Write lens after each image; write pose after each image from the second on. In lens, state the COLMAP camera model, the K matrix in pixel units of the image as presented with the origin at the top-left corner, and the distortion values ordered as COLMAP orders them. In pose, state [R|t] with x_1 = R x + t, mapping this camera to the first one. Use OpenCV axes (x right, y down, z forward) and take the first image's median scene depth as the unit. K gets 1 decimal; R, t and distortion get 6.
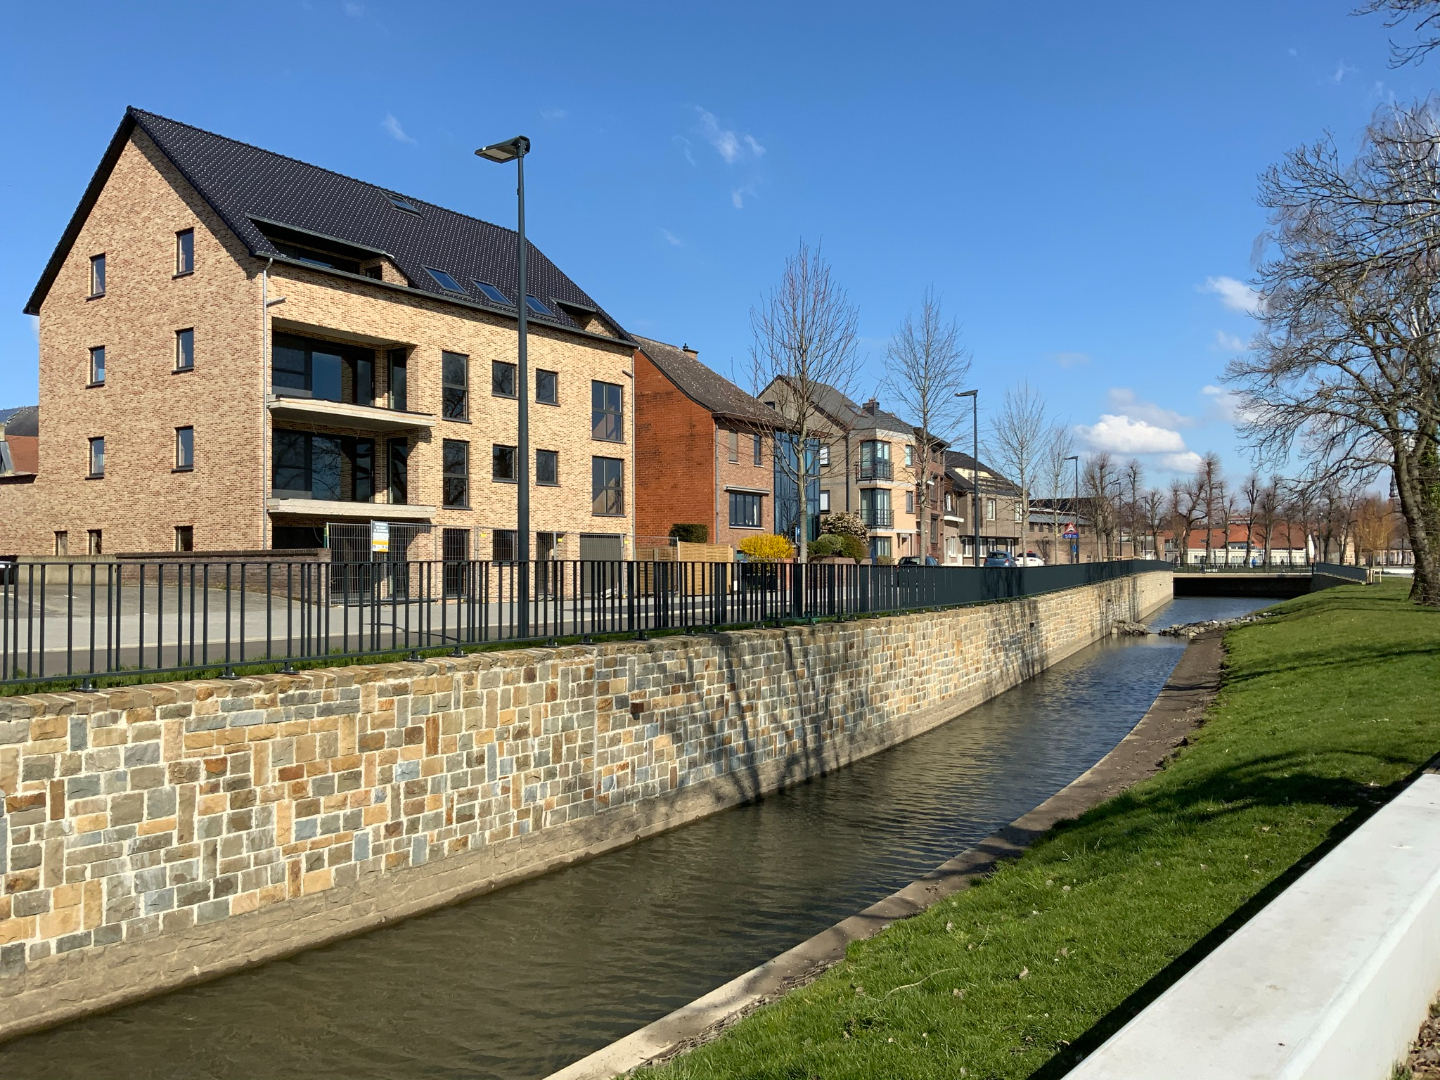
lens RADIAL K [[1157.4, 0, 721.7], [0, 1157.4, 540.7], [0, 0, 1]] dist [0.032703, -0.011229]
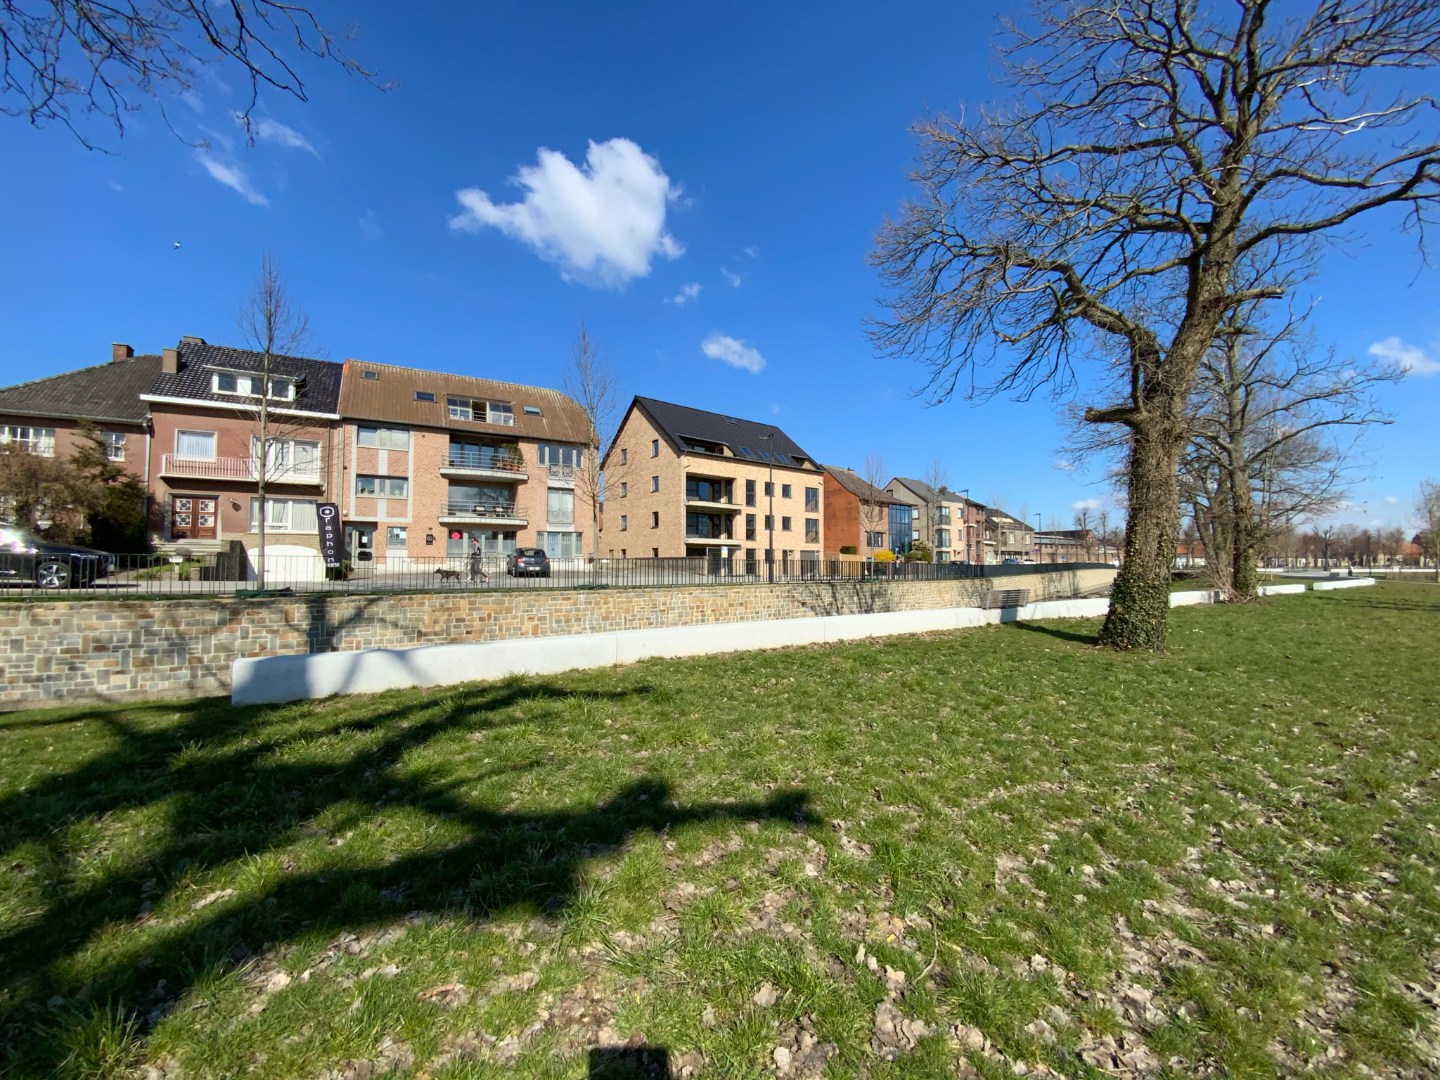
lens RADIAL K [[570.8, 0, 709.8], [0, 570.8, 551.4], [0, 0, 1]] dist [0.003139, -0.002017]
pose [[0.956783, 0.001048, -0.290802, 0.050144], [-0.001596, 0.999997, -0.001650, -0.001677], [0.290800, 0.002042, 0.956782, -0.227922]]
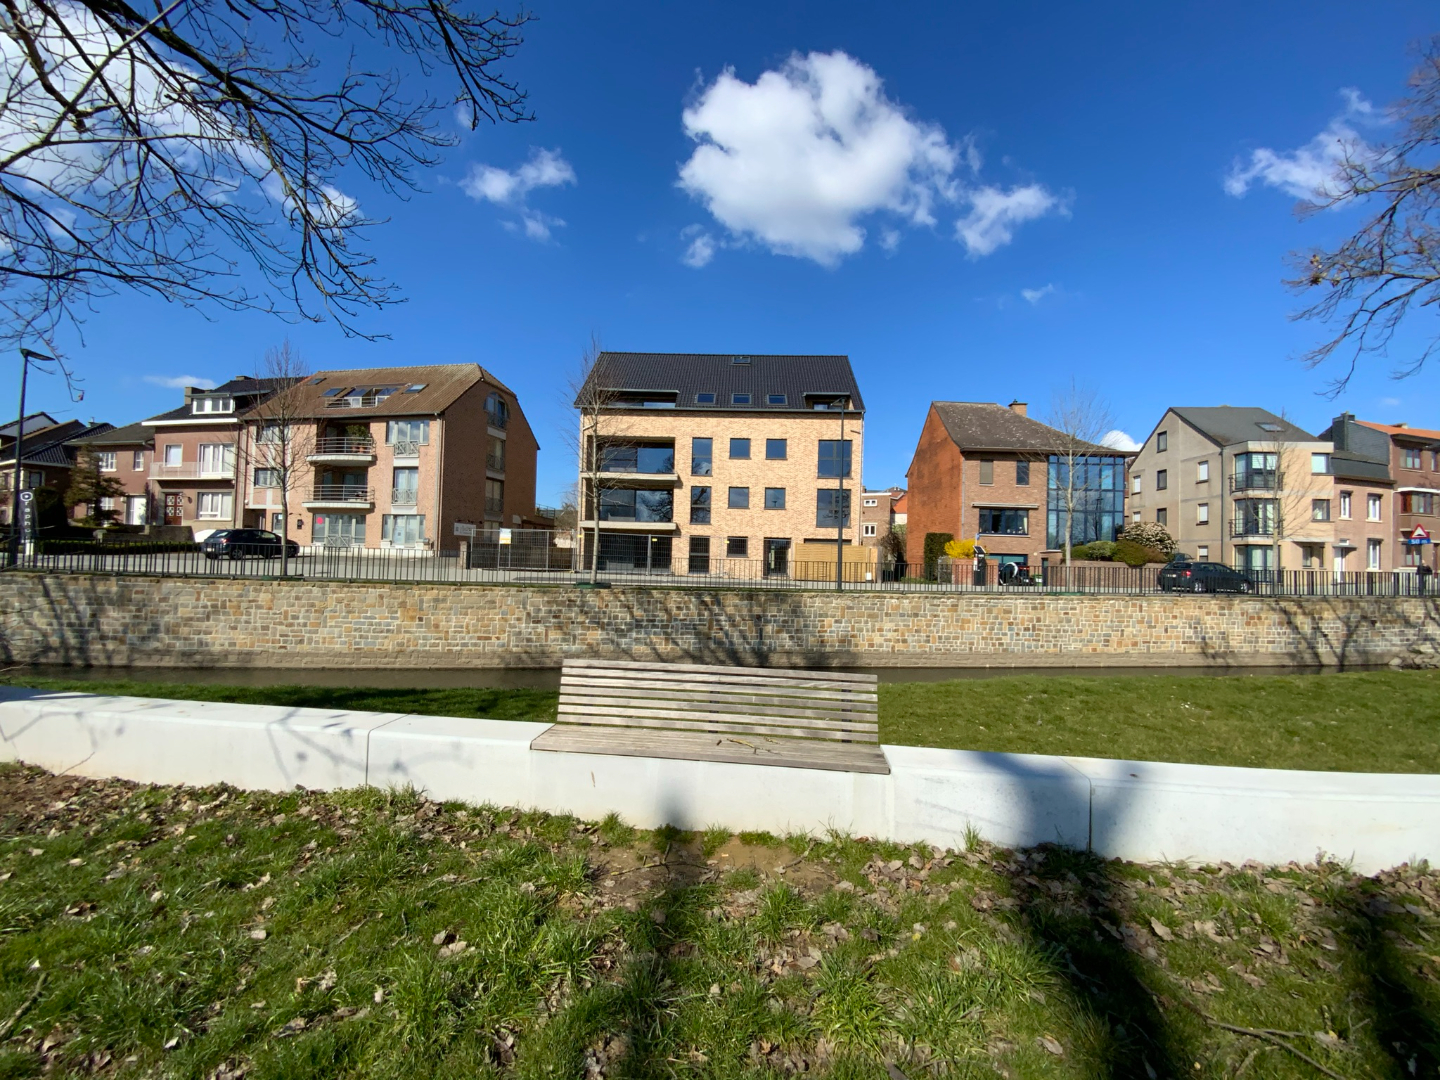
lens RADIAL K [[570.8, 0, 725.7], [0, 570.8, 542.5], [0, 0, 1]] dist [0.003139, -0.002017]
pose [[0.533763, -0.000372, -0.845634, 0.527717], [-0.012322, 0.999890, -0.008218, 0.007665], [0.845544, 0.014807, 0.533700, 0.548418]]
